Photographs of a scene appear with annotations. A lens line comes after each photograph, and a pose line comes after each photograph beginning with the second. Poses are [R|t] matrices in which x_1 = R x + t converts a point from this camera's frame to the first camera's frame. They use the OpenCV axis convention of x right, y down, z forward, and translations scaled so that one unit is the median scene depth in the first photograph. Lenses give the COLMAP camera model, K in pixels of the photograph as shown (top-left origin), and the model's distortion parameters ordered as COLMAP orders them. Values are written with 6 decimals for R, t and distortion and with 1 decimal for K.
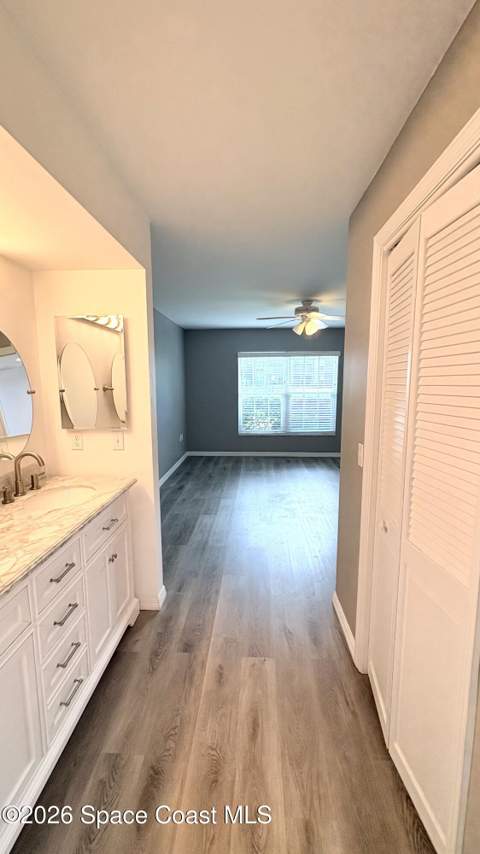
lens RADIAL K [[343.7, 0, 238.6], [0, 343.7, 425.6], [0, 0, 1]] dist [-0.000971, -0.000237]
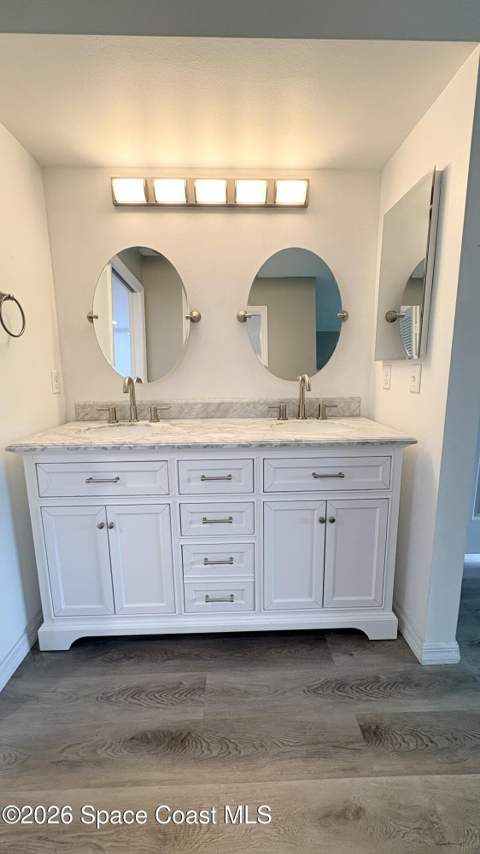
lens RADIAL K [[343.7, 0, 240.2], [0, 343.7, 427.1], [0, 0, 1]] dist [-0.000971, -0.000237]
pose [[0.074901, 0.181905, -0.980459, 0.329023], [-0.128371, 0.976799, 0.171419, 0.076561], [0.988894, 0.113023, 0.096515, 0.706572]]
